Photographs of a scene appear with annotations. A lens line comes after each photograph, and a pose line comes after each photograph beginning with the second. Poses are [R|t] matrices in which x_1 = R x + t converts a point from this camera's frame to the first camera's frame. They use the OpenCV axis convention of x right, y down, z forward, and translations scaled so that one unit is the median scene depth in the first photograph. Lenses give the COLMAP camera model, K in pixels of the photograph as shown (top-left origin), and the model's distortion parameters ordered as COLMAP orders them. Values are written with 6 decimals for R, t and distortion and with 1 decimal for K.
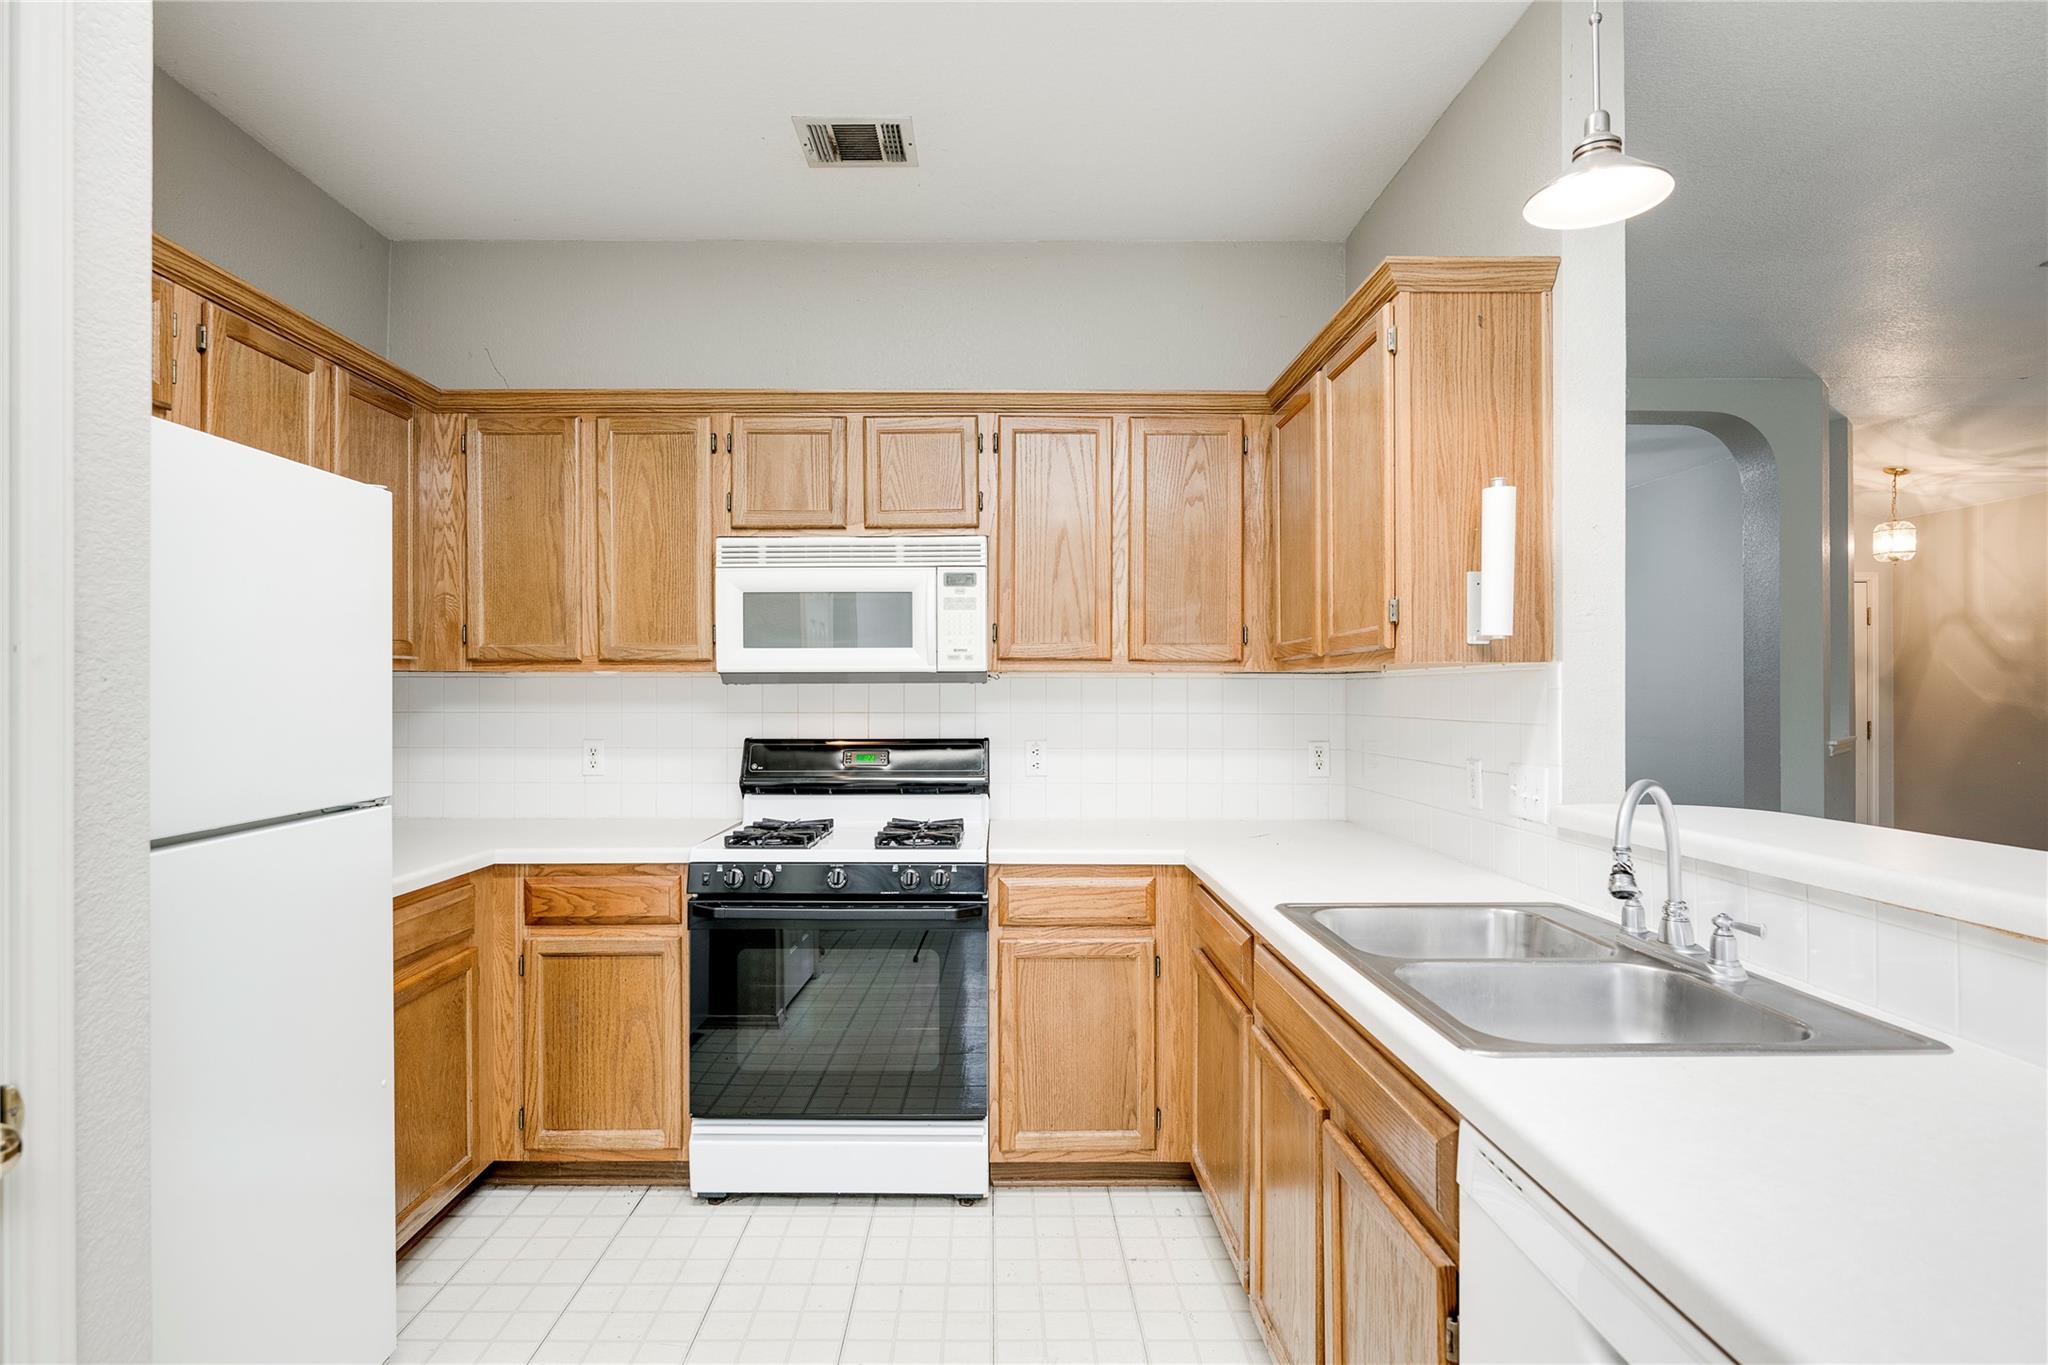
lens RADIAL K [[1042.2, 0, 1000.6], [0, 1042.2, 690.5], [0, 0, 1]] dist [-0.005786, -0.000863]
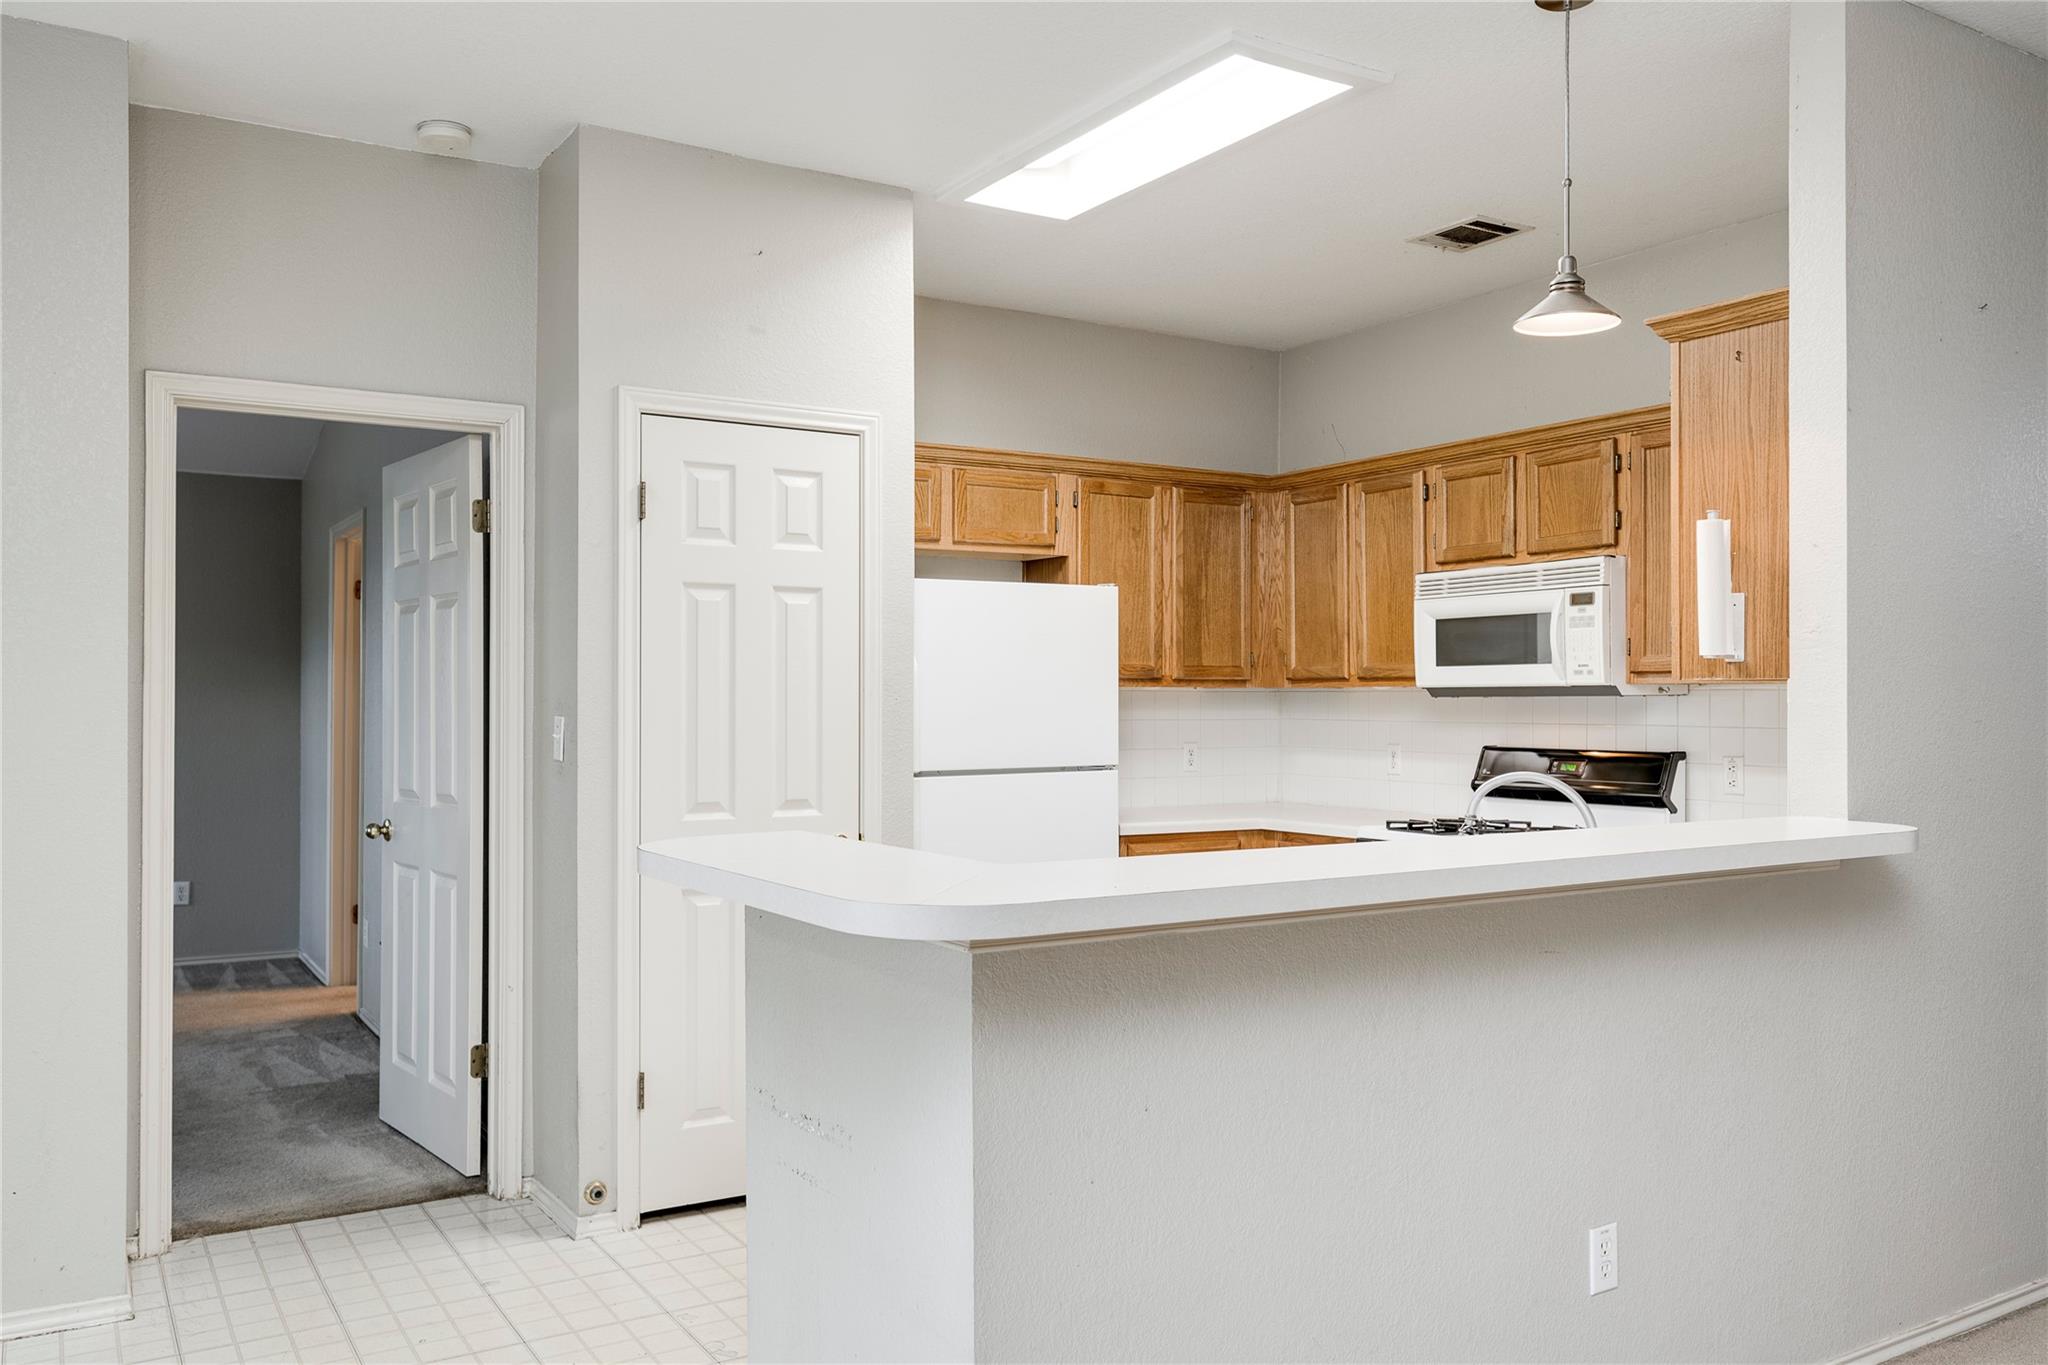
lens RADIAL K [[1585.0, 0, 1024.0], [0, 1585.0, 682.5], [0, 0, 1]] dist [-0.001964, -0.000927]
pose [[0.521445, -0.008541, -0.853242, 1.043227], [-0.000505, 0.999947, -0.010318, -0.004495], [0.853284, 0.005811, 0.521413, -0.328382]]
